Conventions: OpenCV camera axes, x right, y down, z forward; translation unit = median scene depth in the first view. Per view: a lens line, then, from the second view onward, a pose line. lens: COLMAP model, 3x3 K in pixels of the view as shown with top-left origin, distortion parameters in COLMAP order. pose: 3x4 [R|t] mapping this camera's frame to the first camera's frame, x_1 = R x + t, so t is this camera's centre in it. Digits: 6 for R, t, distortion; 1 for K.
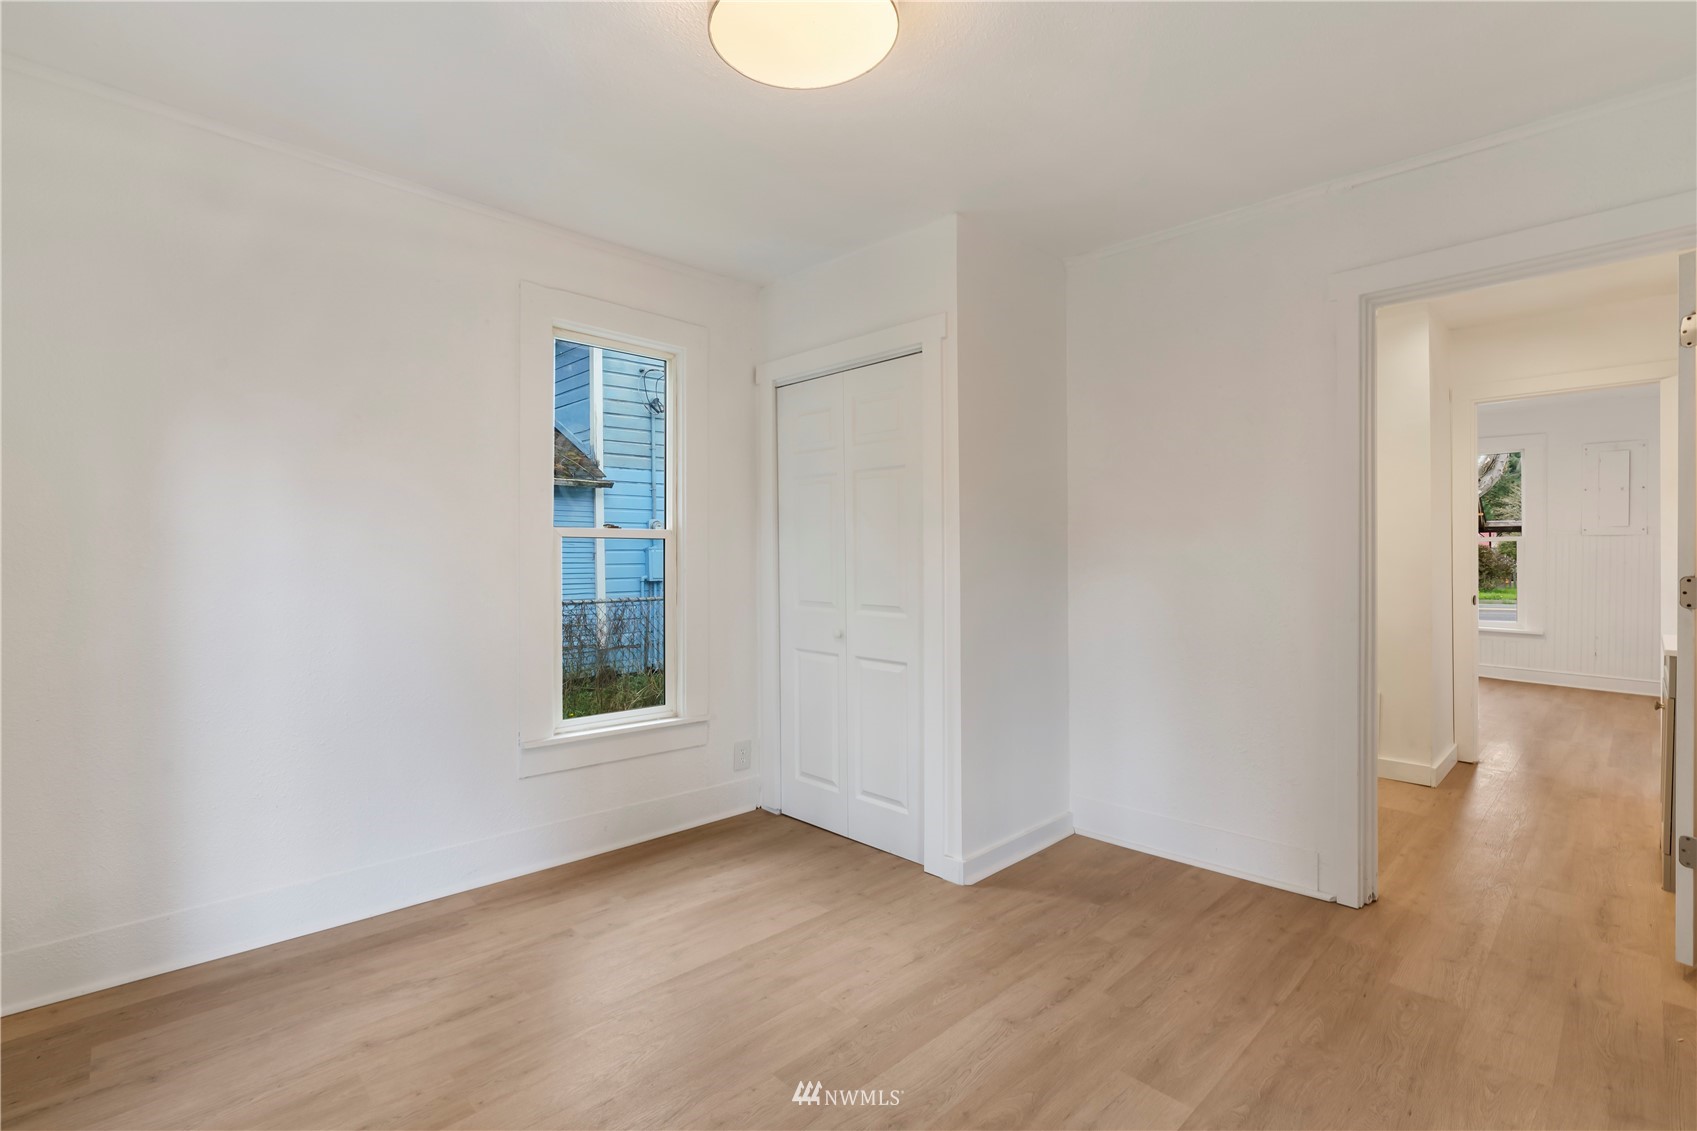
lens RADIAL K [[763.3, 0, 848.5], [0, 763.3, 565.5], [0, 0, 1]] dist [-0.011863, 0.009201]
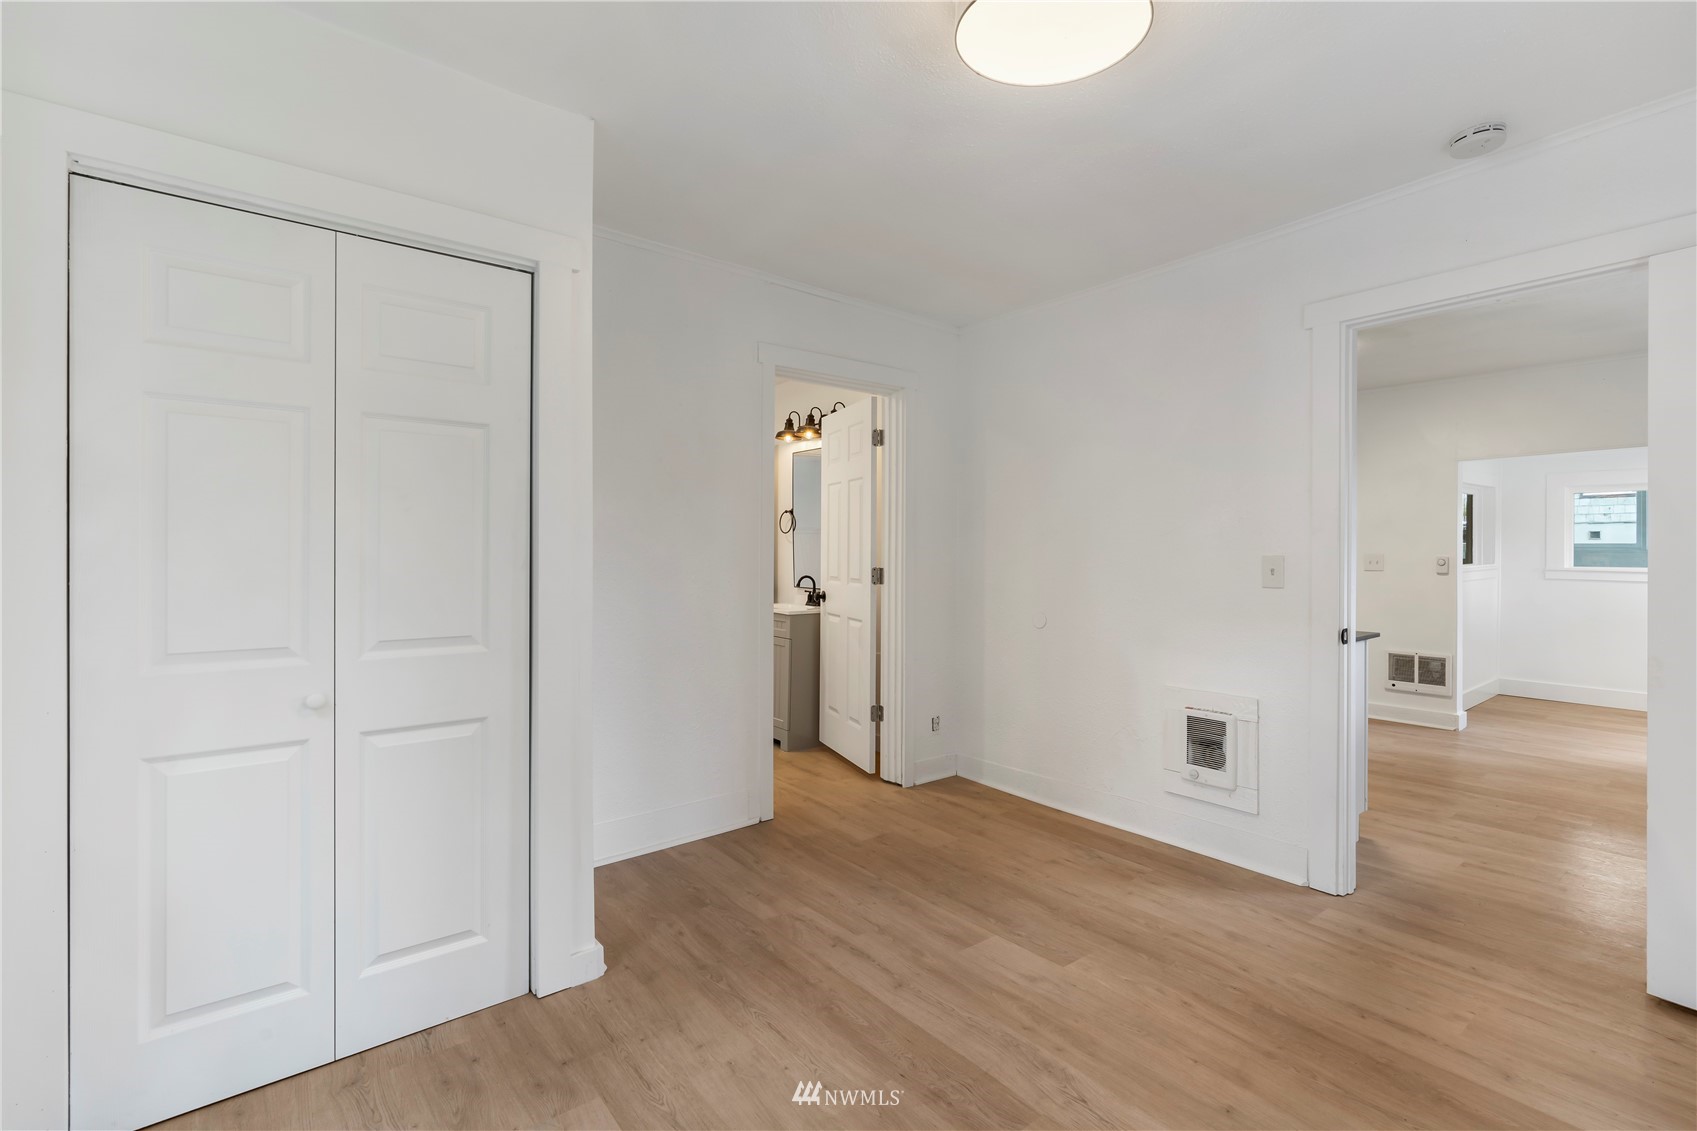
lens RADIAL K [[763.3, 0, 848.5], [0, 763.3, 565.5], [0, 0, 1]] dist [-0.011863, 0.009201]
pose [[0.090057, -0.008641, 0.995899, -0.733681], [0.004393, 0.999956, 0.008279, -0.014239], [-0.995927, 0.003629, 0.090091, 0.806404]]
